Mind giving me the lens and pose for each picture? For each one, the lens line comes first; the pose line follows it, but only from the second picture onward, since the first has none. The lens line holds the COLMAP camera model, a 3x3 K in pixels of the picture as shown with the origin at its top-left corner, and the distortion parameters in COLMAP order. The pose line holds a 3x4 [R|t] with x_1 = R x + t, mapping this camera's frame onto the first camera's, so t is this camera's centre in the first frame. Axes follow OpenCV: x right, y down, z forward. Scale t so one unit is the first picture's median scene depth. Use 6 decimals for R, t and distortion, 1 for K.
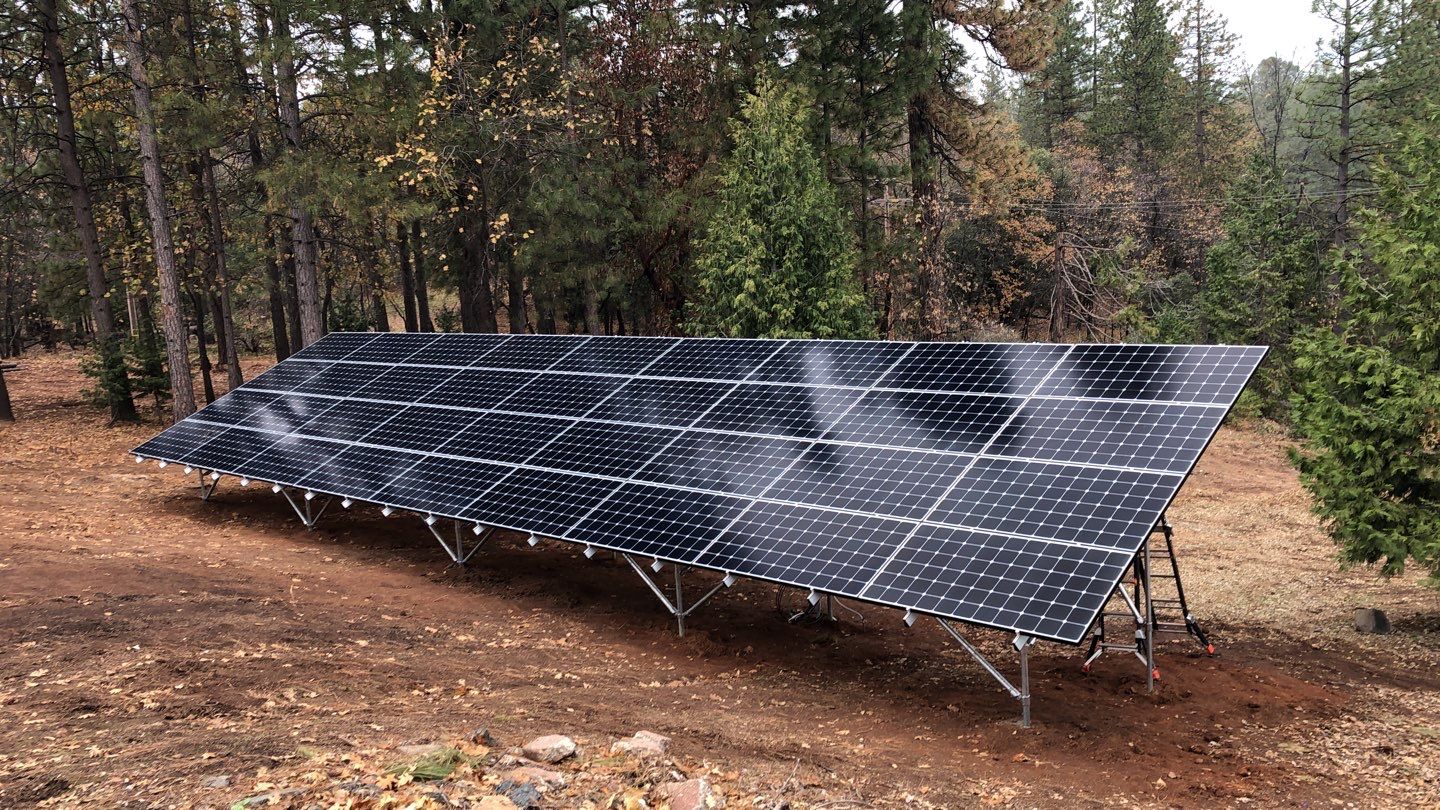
lens RADIAL K [[1187.9, 0, 711.1], [0, 1187.9, 382.4], [0, 0, 1]] dist [0.067469, -0.078640]
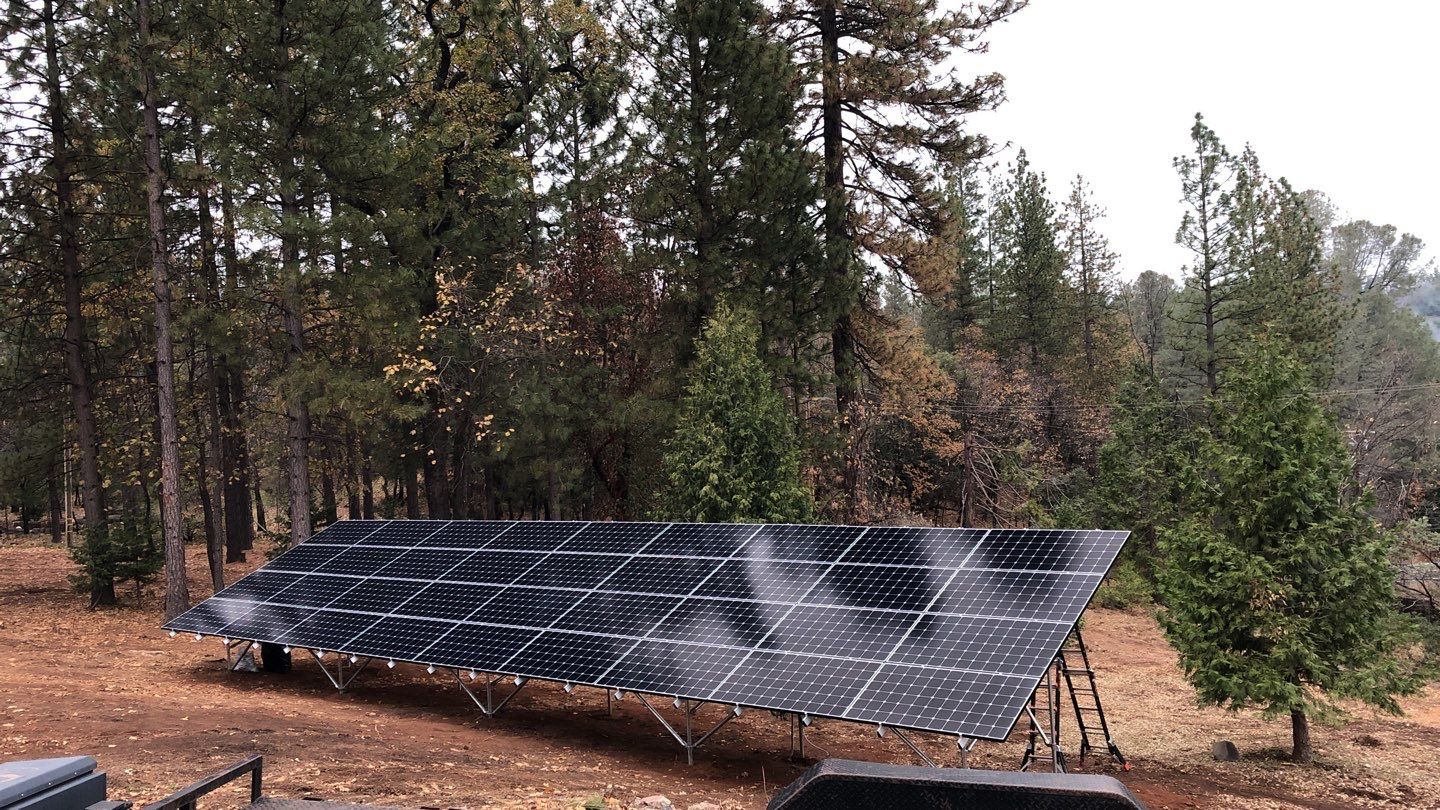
lens RADIAL K [[1187.9, 0, 725.7], [0, 1187.9, 392.4], [0, 0, 1]] dist [0.067469, -0.078640]
pose [[0.996321, 0.012671, 0.084761, -0.052157], [0.000225, 0.988620, -0.150432, 0.008849], [-0.085702, 0.149898, 0.984980, -0.152976]]
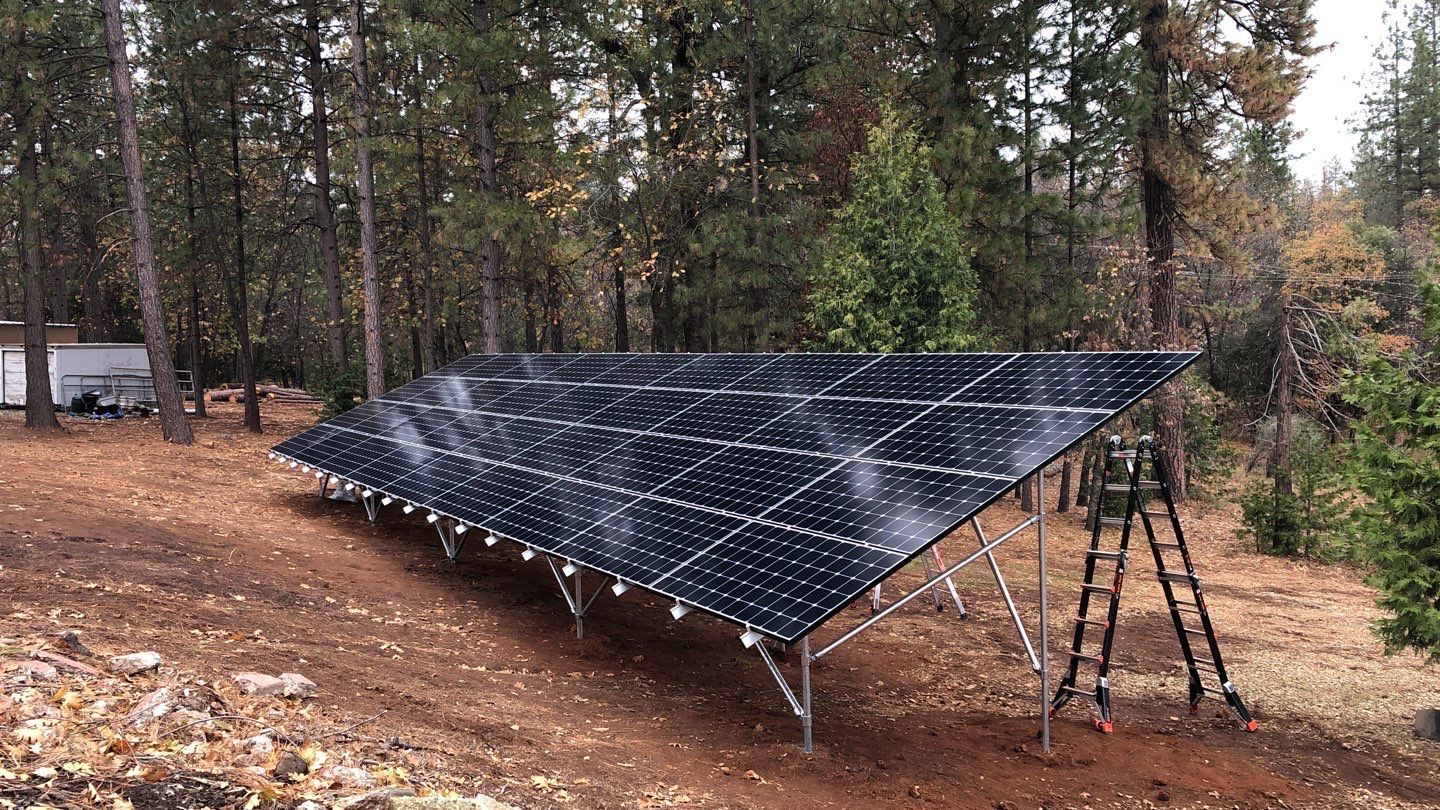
lens RADIAL K [[1187.9, 0, 696.4], [0, 1187.9, 376.9], [0, 0, 1]] dist [0.067469, -0.078640]
pose [[0.960083, 0.049382, -0.275321, 0.169263], [-0.069108, 0.995655, -0.062410, 0.030474], [0.271043, 0.078946, 0.959324, 0.047897]]
